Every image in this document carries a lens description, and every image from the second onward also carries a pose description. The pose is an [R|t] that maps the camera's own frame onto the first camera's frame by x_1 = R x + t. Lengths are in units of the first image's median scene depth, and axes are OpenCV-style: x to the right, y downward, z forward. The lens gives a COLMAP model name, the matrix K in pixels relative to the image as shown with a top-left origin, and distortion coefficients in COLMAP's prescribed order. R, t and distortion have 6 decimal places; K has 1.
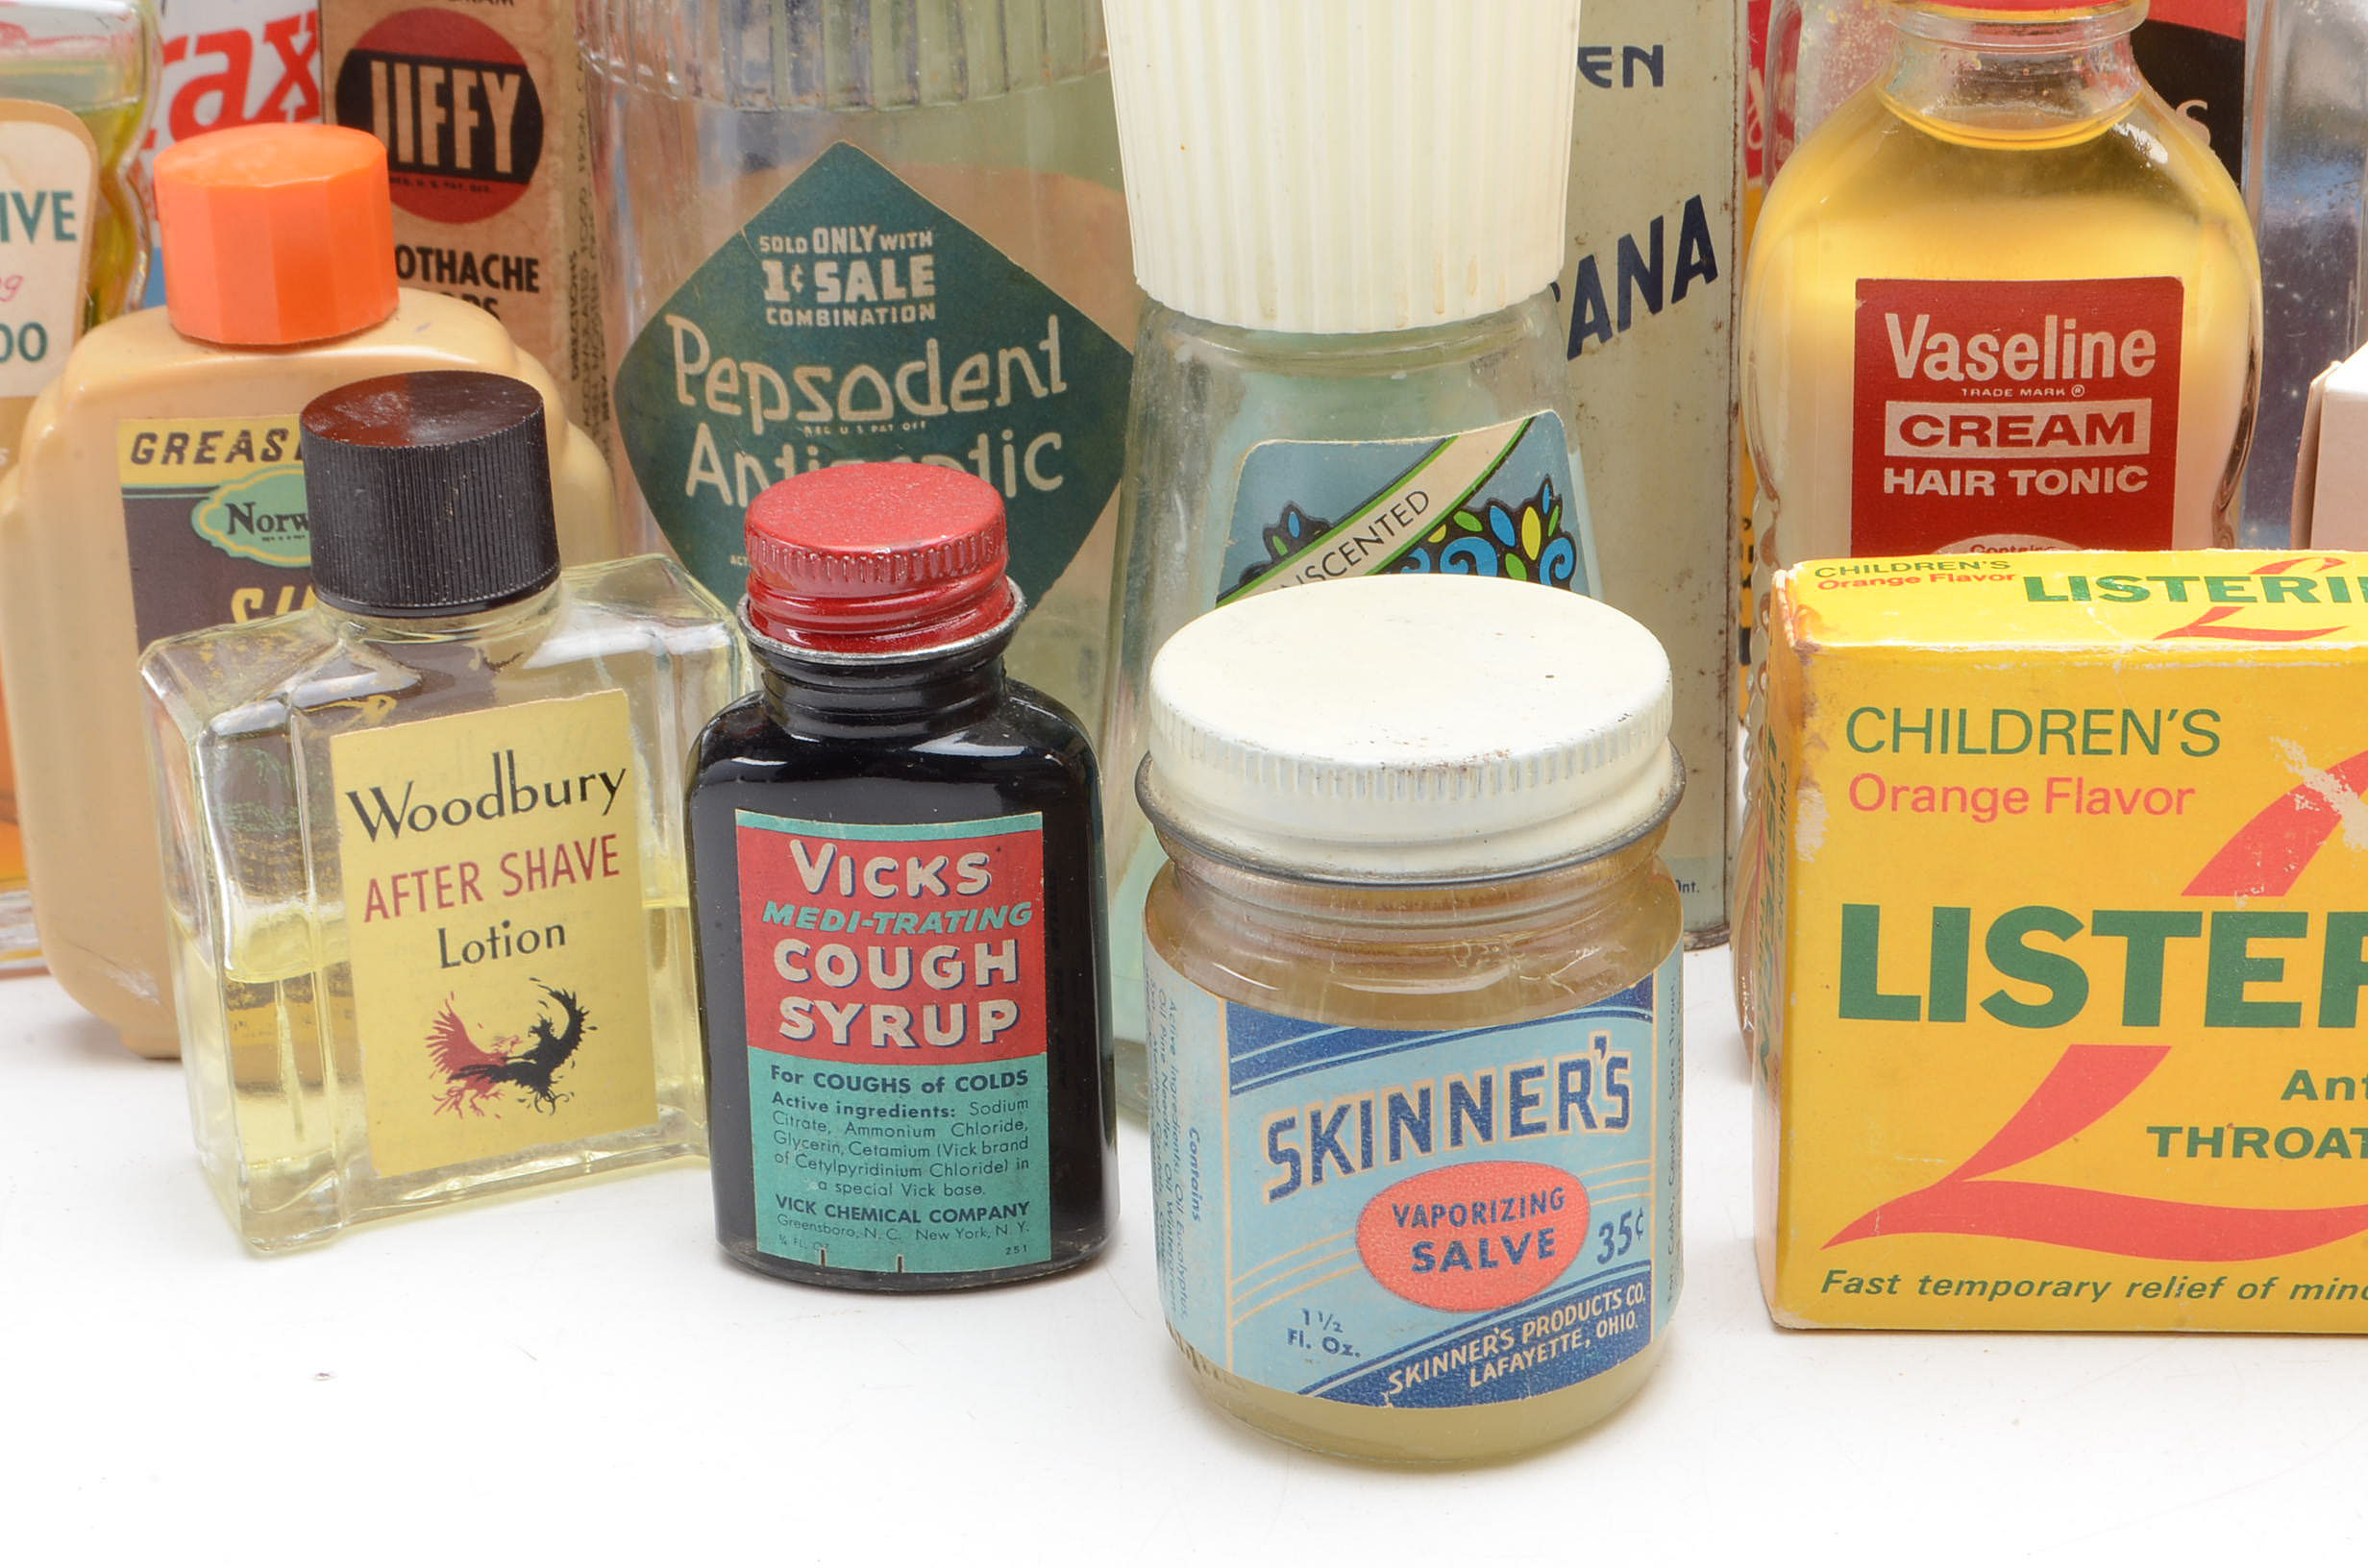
lens RADIAL K [[5257.0, 0, 1189.0], [0, 5257.0, 816.6], [0, 0, 1]] dist [0.022634, 0.160219]
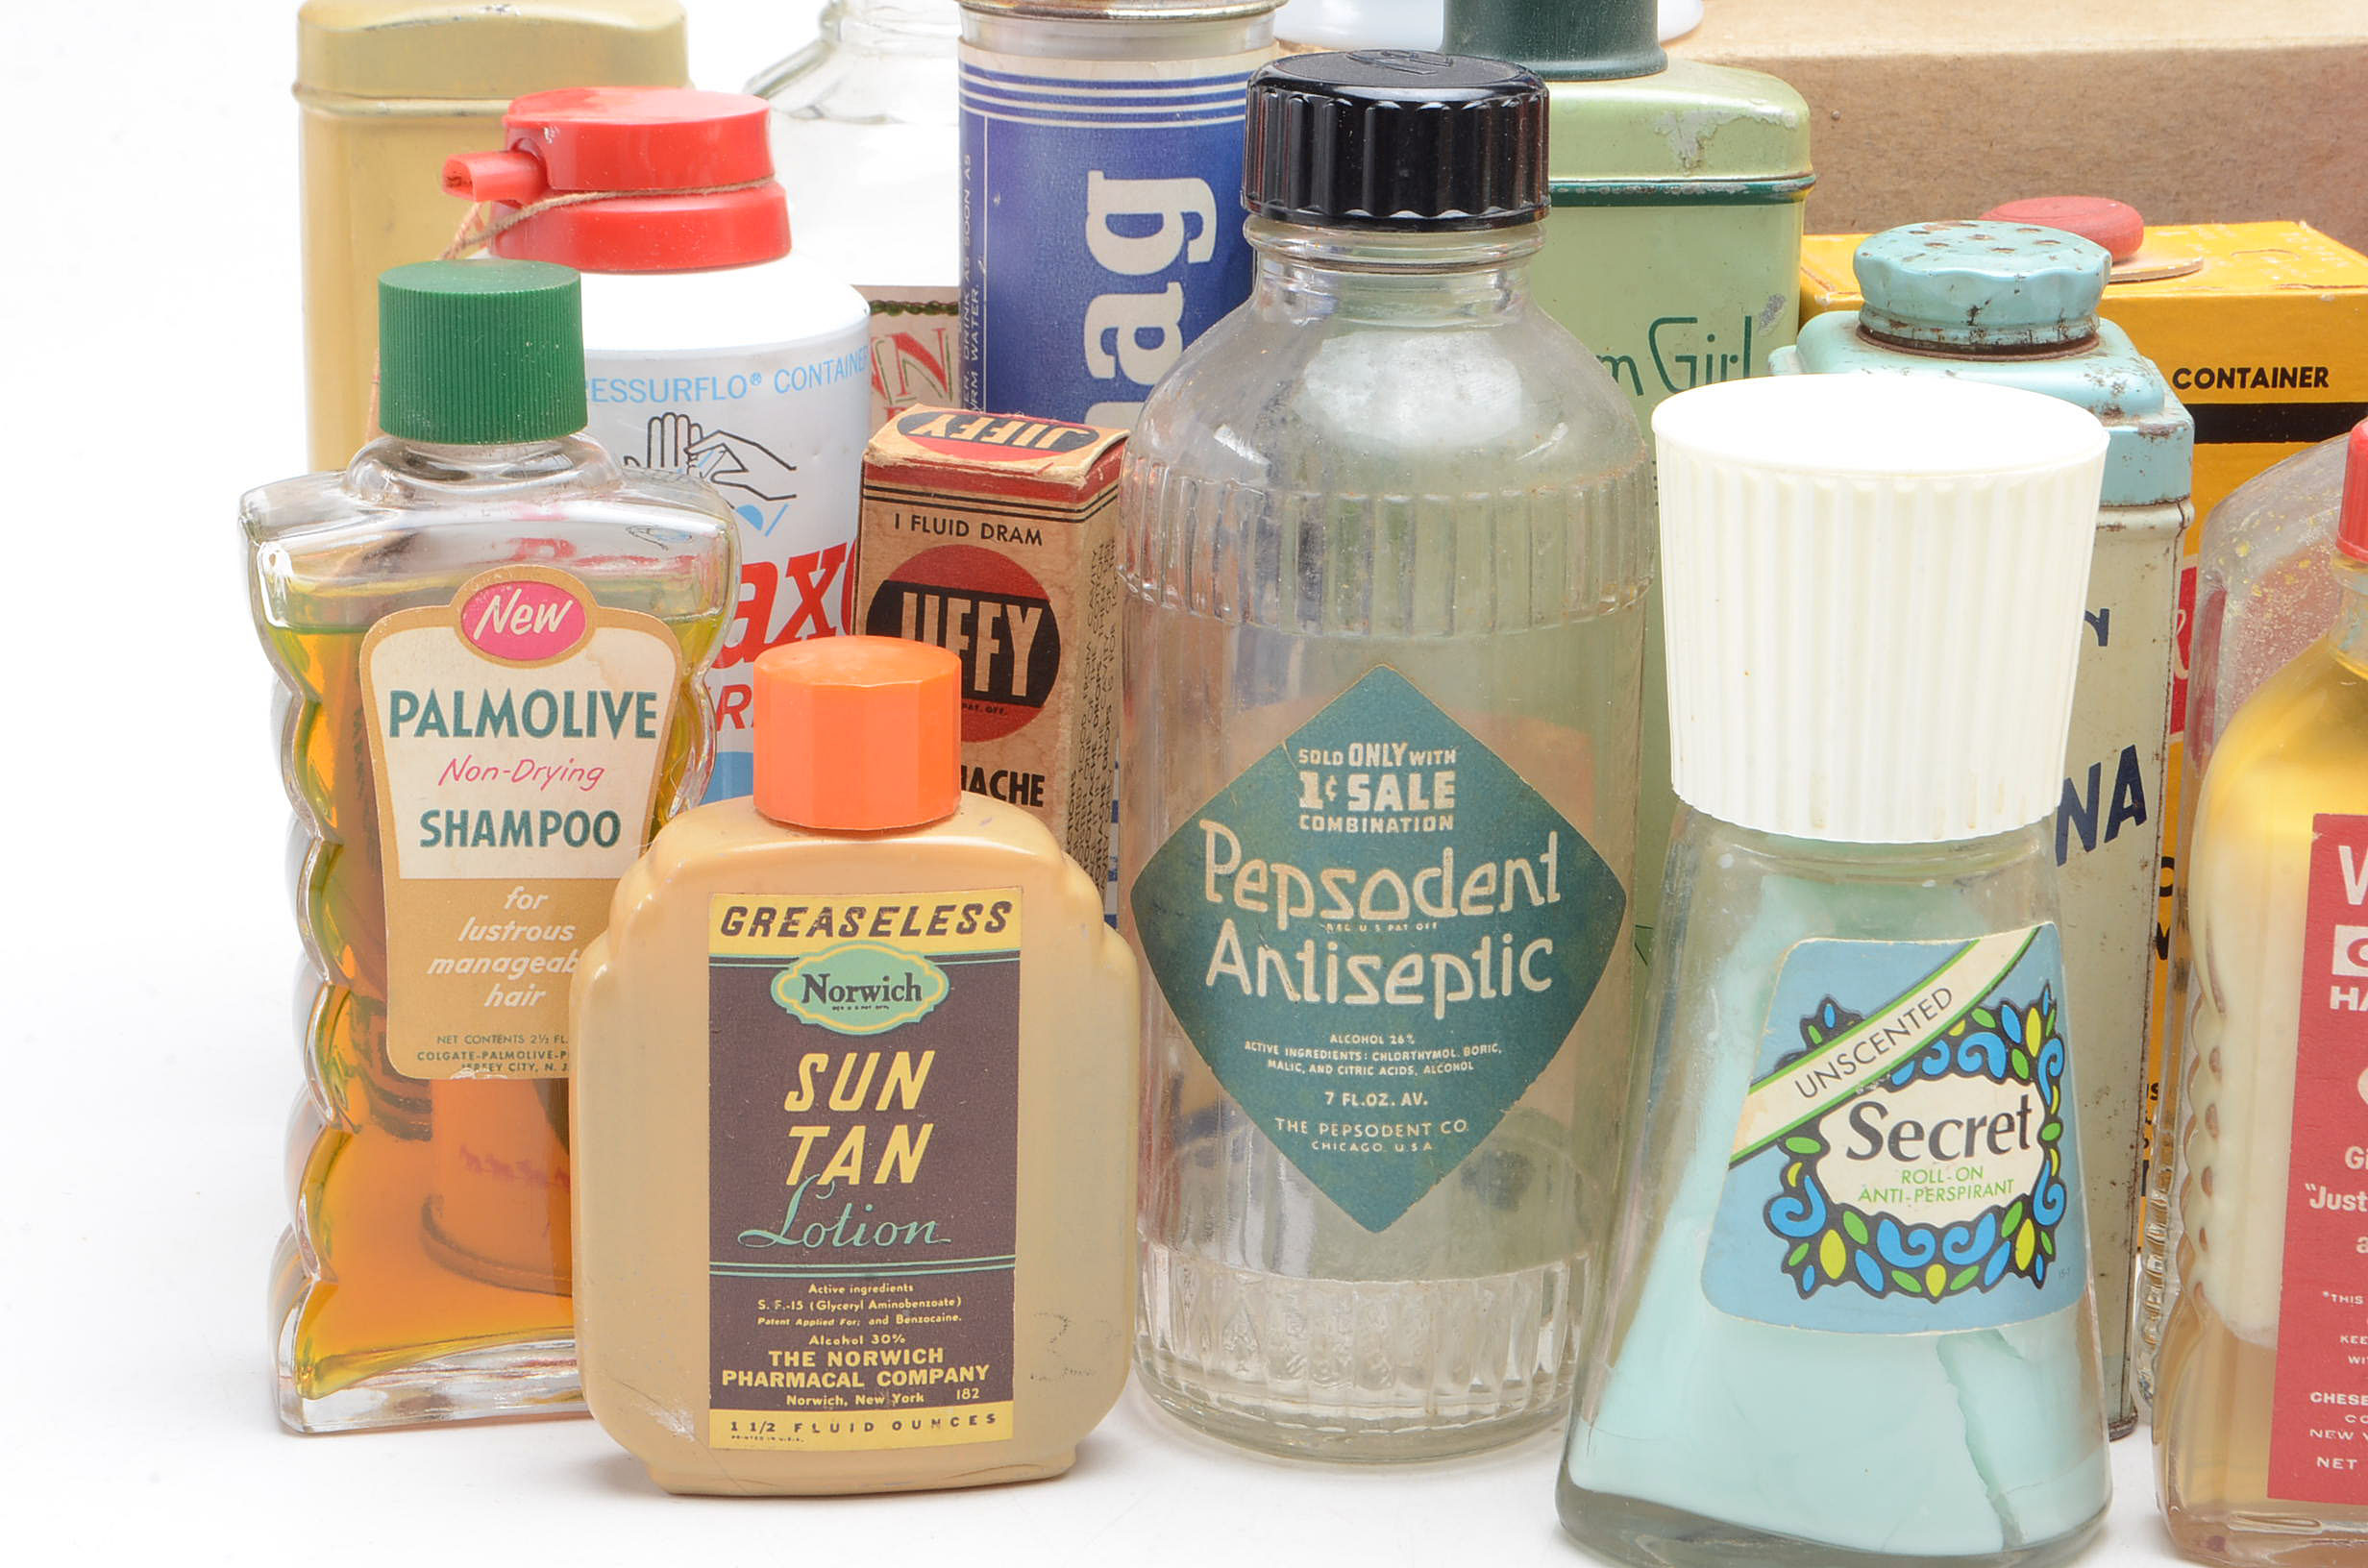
lens RADIAL K [[5257.0, 0, 1189.0], [0, 5257.0, 816.6], [0, 0, 1]] dist [0.022634, 0.160219]
pose [[0.999092, 0.034843, 0.024507, -0.132667], [-0.031319, 0.990772, -0.131869, 0.050622], [-0.028875, 0.130982, 0.990964, -0.093275]]
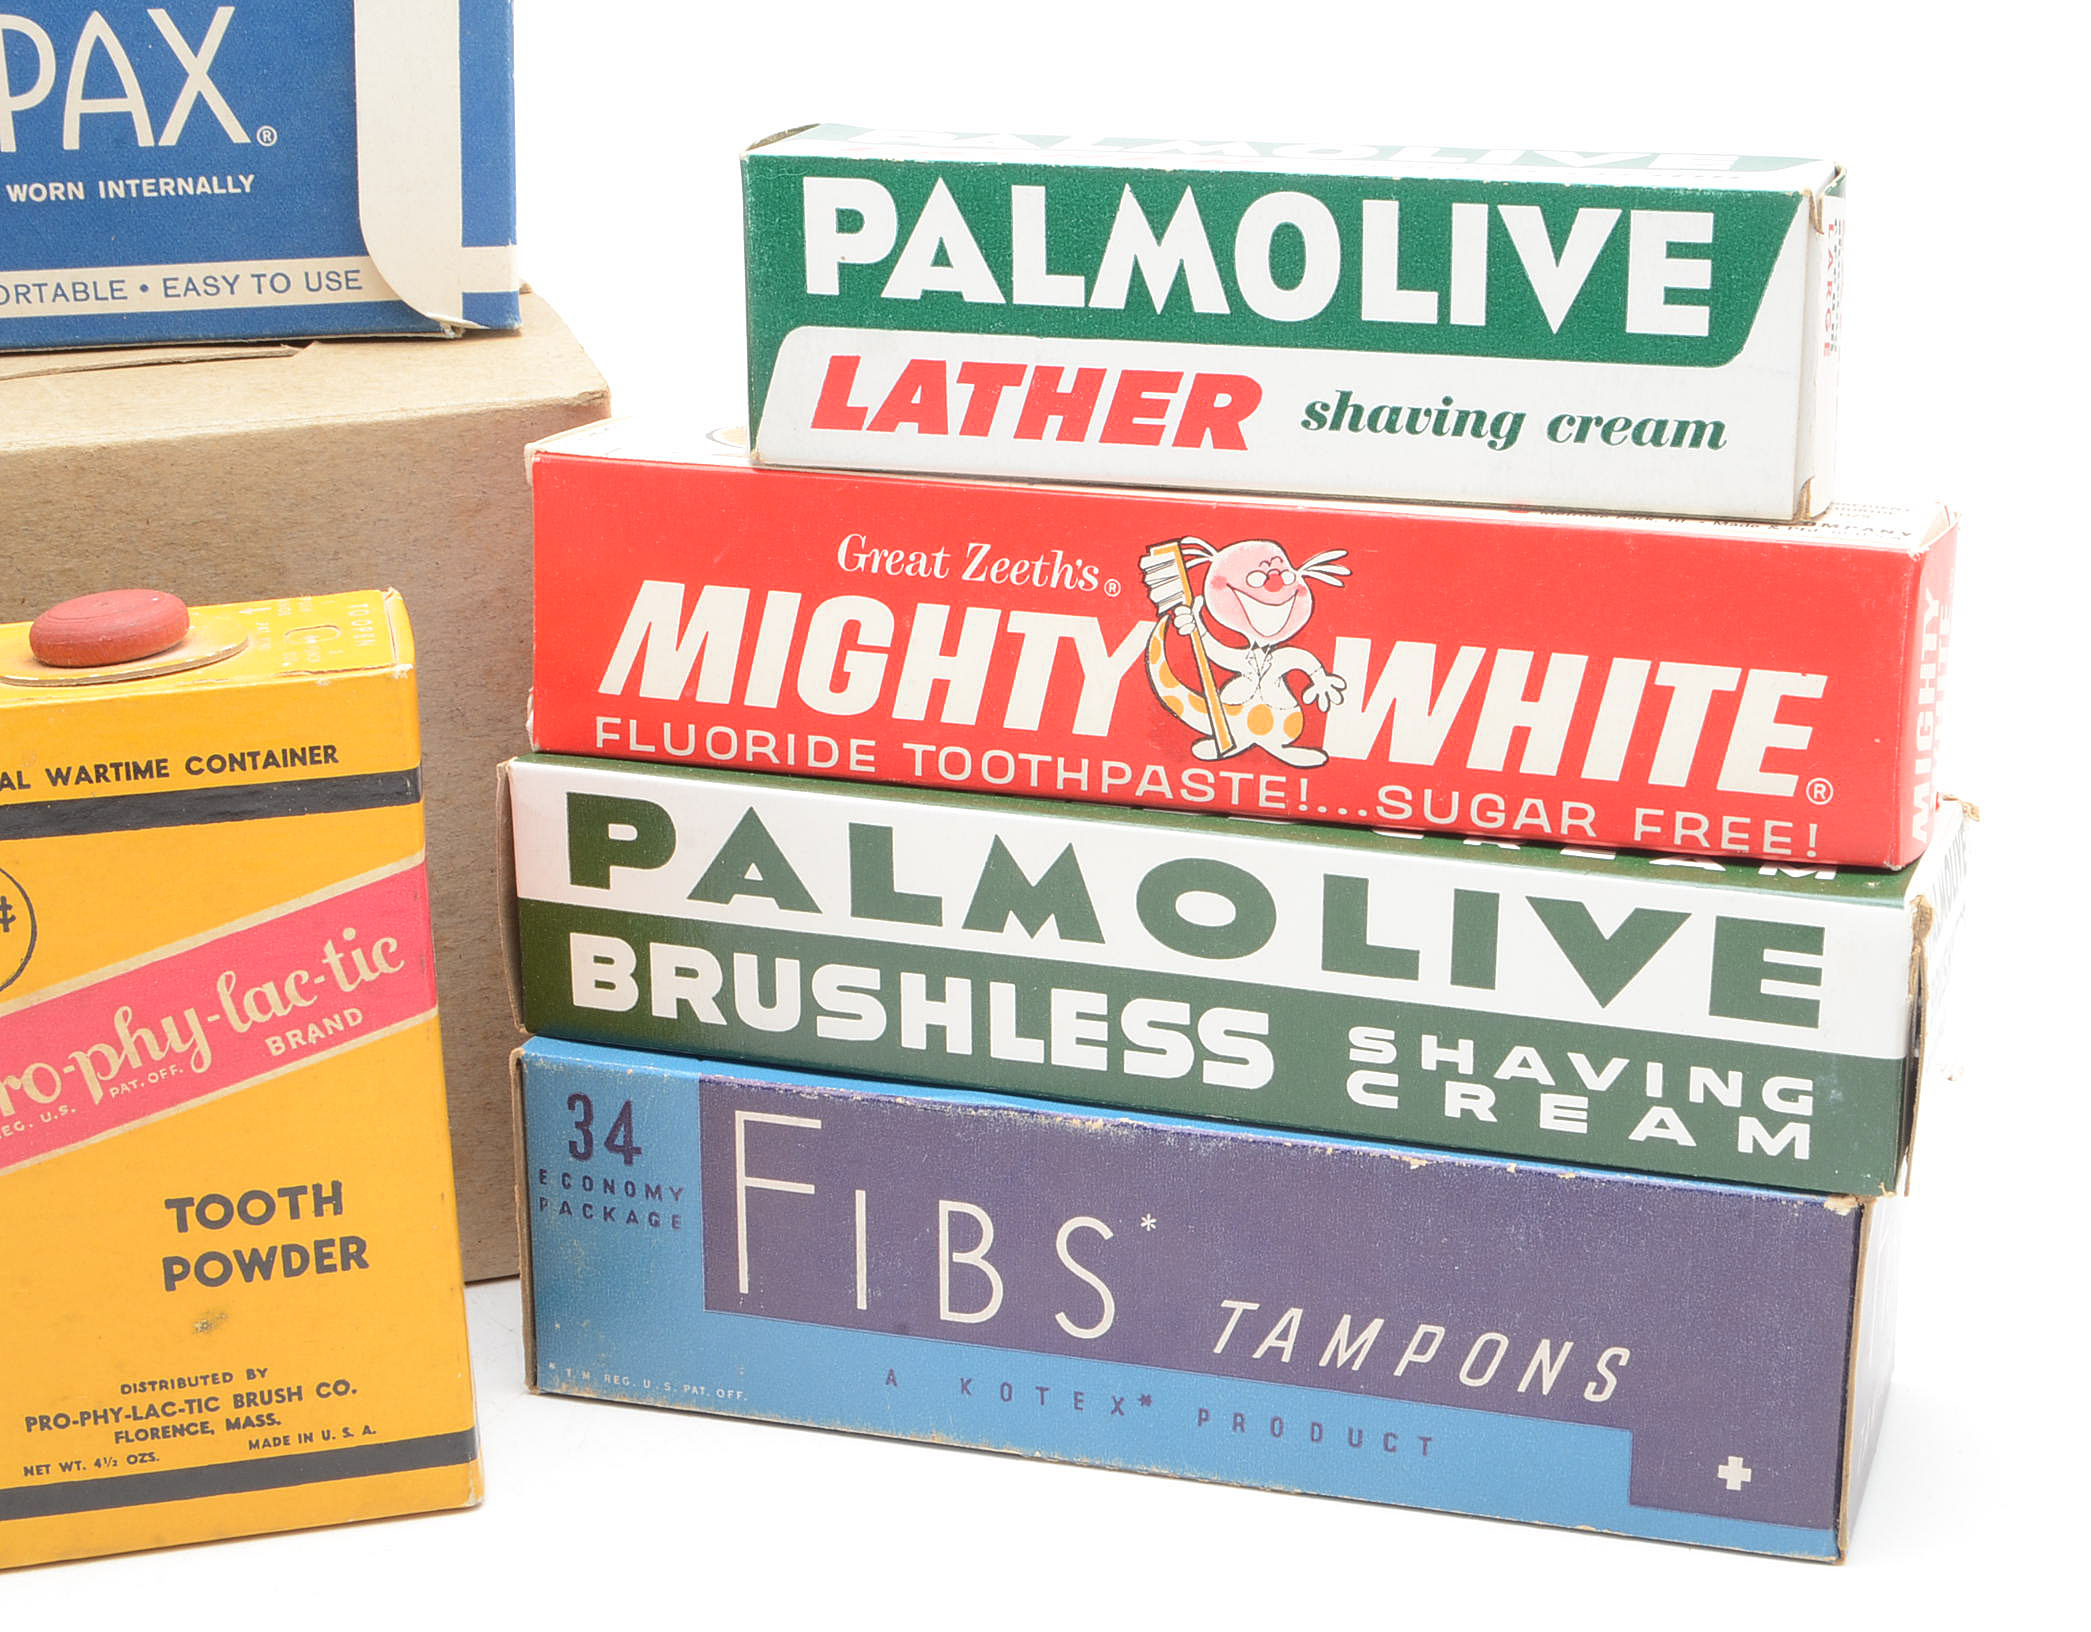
lens RADIAL K [[3893.5, 0, 1215.3], [0, 3893.5, 819.1], [0, 0, 1]] dist [0.011305, -0.124914]
pose [[0.987566, -0.036373, 0.152938, 0.232063], [0.053878, 0.992256, -0.111917, -0.083801], [-0.147683, 0.118766, 0.981878, 0.102940]]
